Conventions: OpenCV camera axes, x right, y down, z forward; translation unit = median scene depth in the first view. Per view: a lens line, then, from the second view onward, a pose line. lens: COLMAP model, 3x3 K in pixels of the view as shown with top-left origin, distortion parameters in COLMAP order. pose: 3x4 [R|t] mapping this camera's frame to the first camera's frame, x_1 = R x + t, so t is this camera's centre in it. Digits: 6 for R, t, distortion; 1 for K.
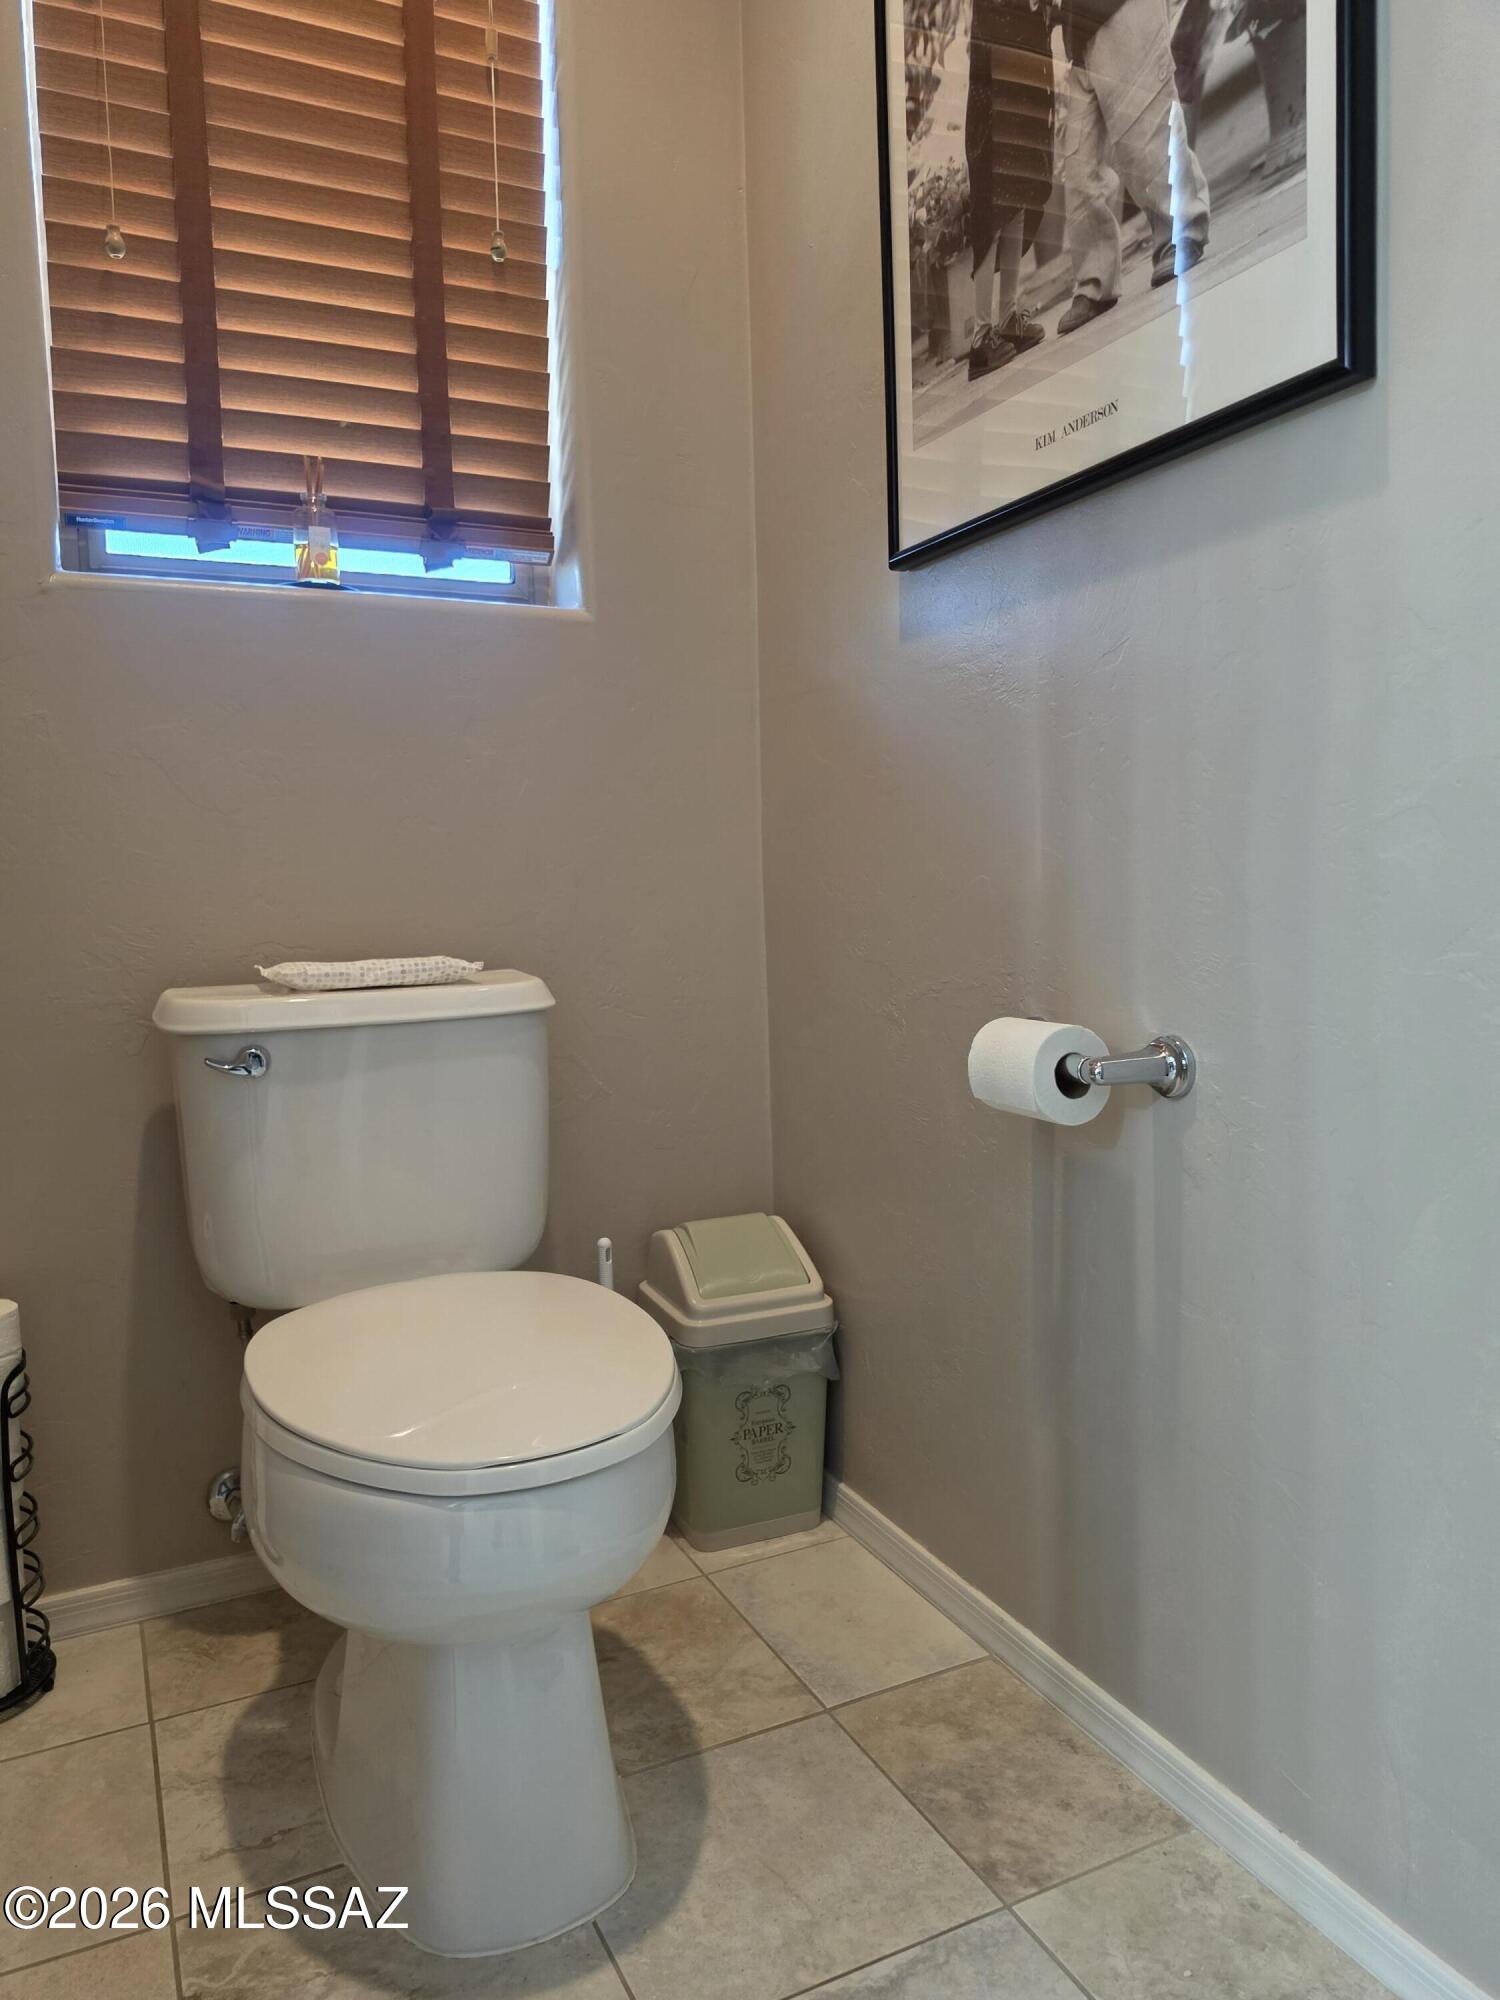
lens RADIAL K [[1387.2, 0, 743.1], [0, 1387.2, 1003.7], [0, 0, 1]] dist [0.059864, -0.059313]
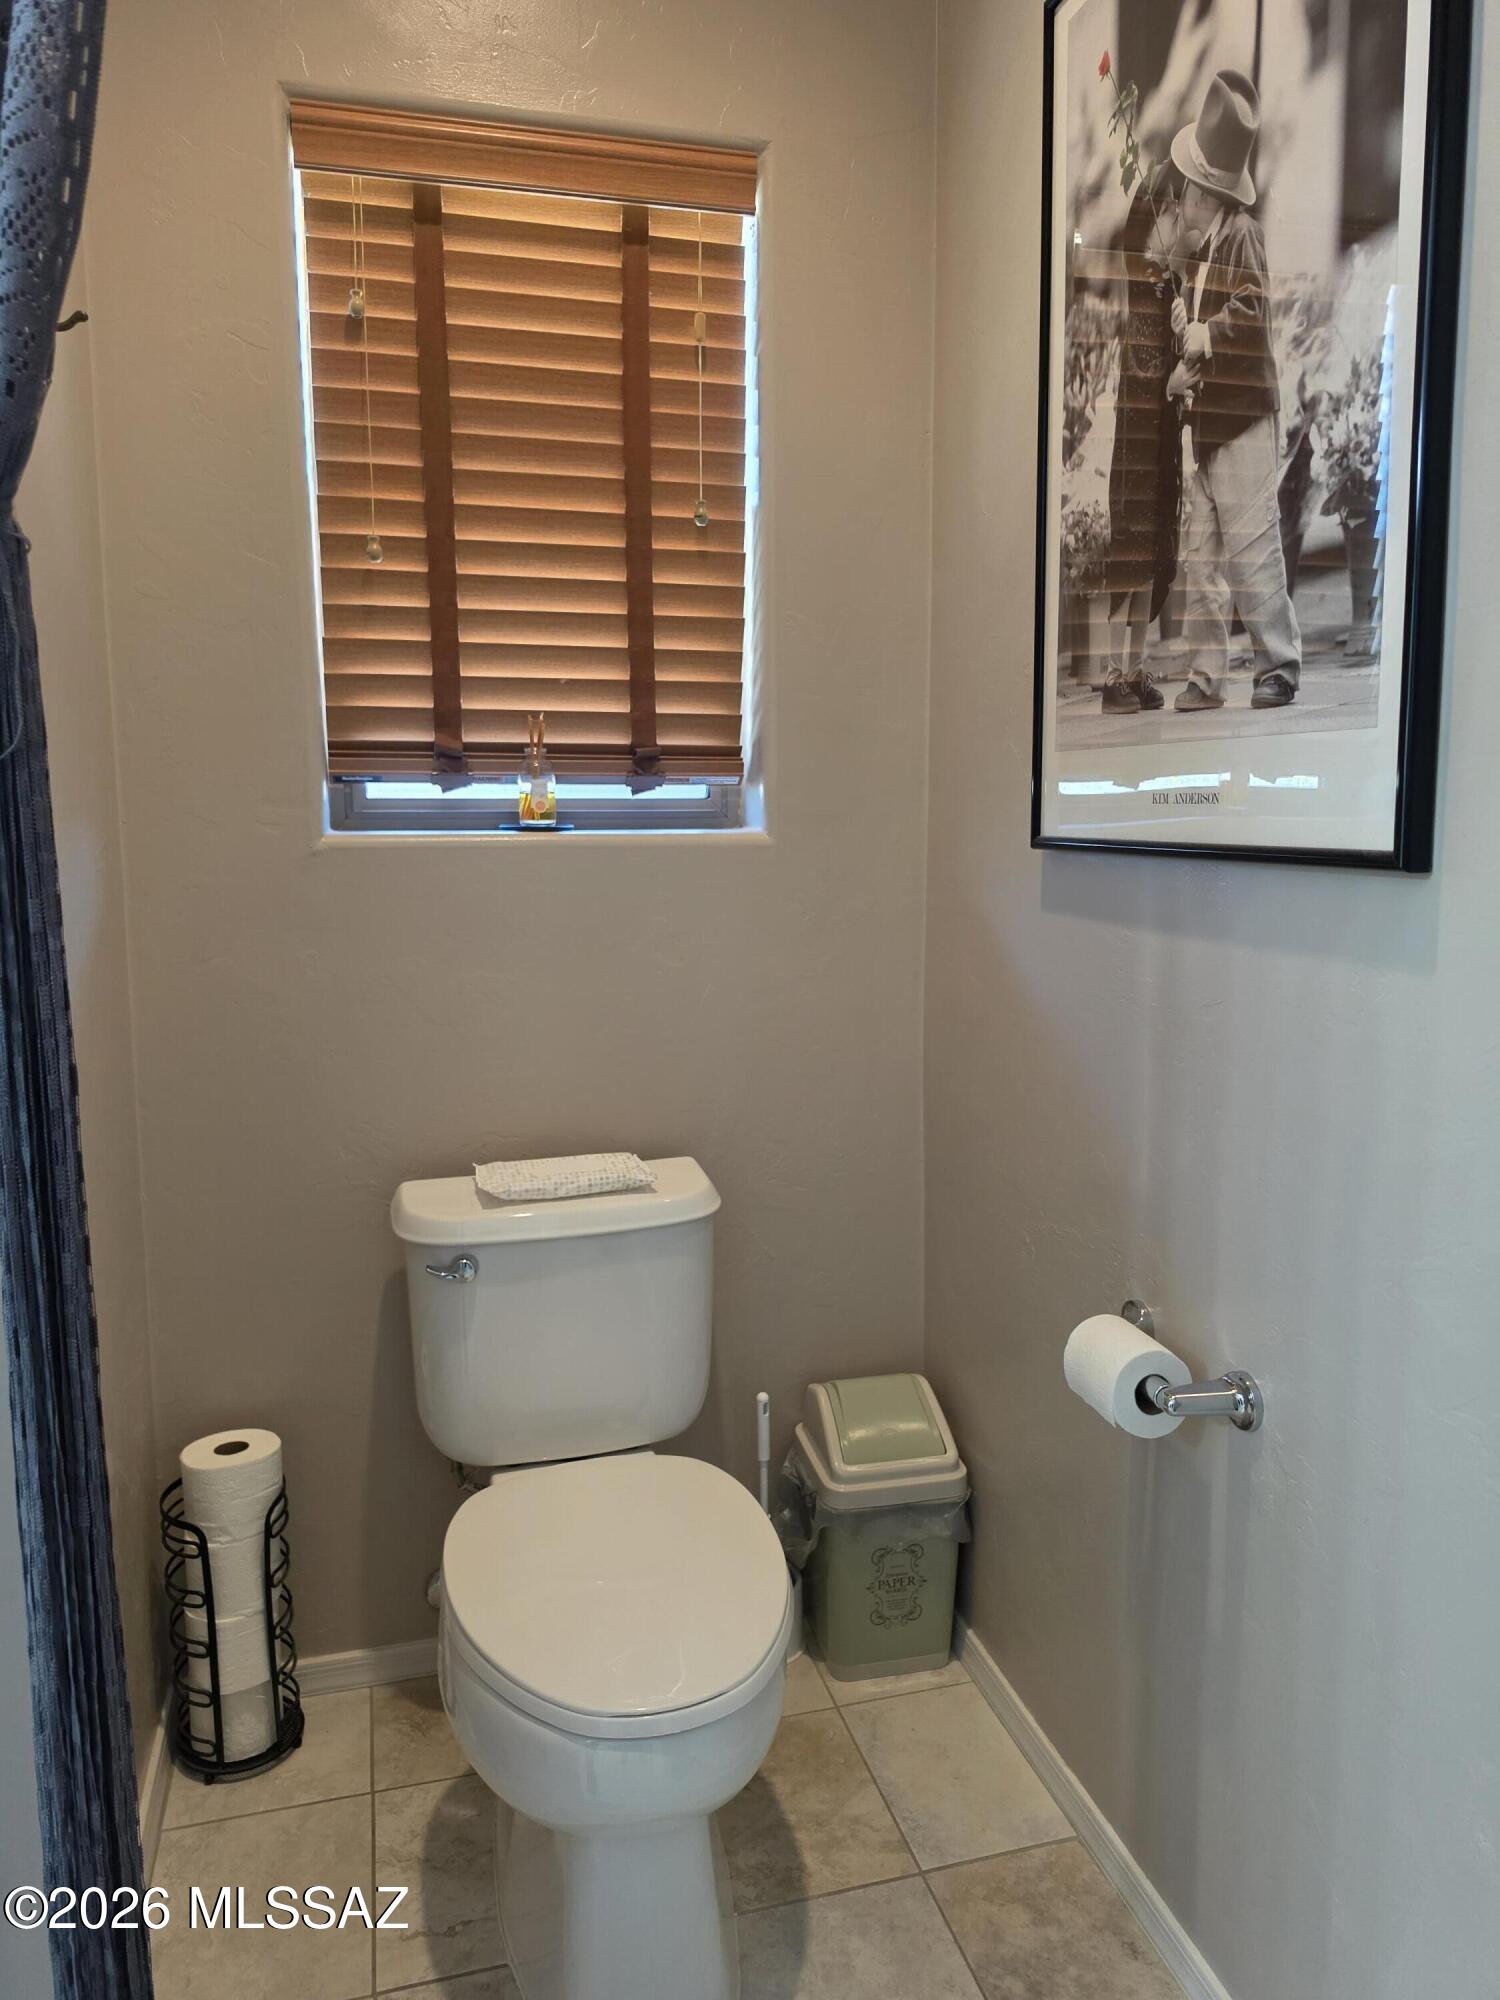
lens RADIAL K [[1387.2, 0, 748.7], [0, 1387.2, 961.2], [0, 0, 1]] dist [0.059864, -0.059313]
pose [[0.982324, 0.045046, -0.181687, 0.089549], [-0.034739, 0.997623, 0.059519, -0.283236], [0.183936, -0.052155, 0.981554, -0.108095]]
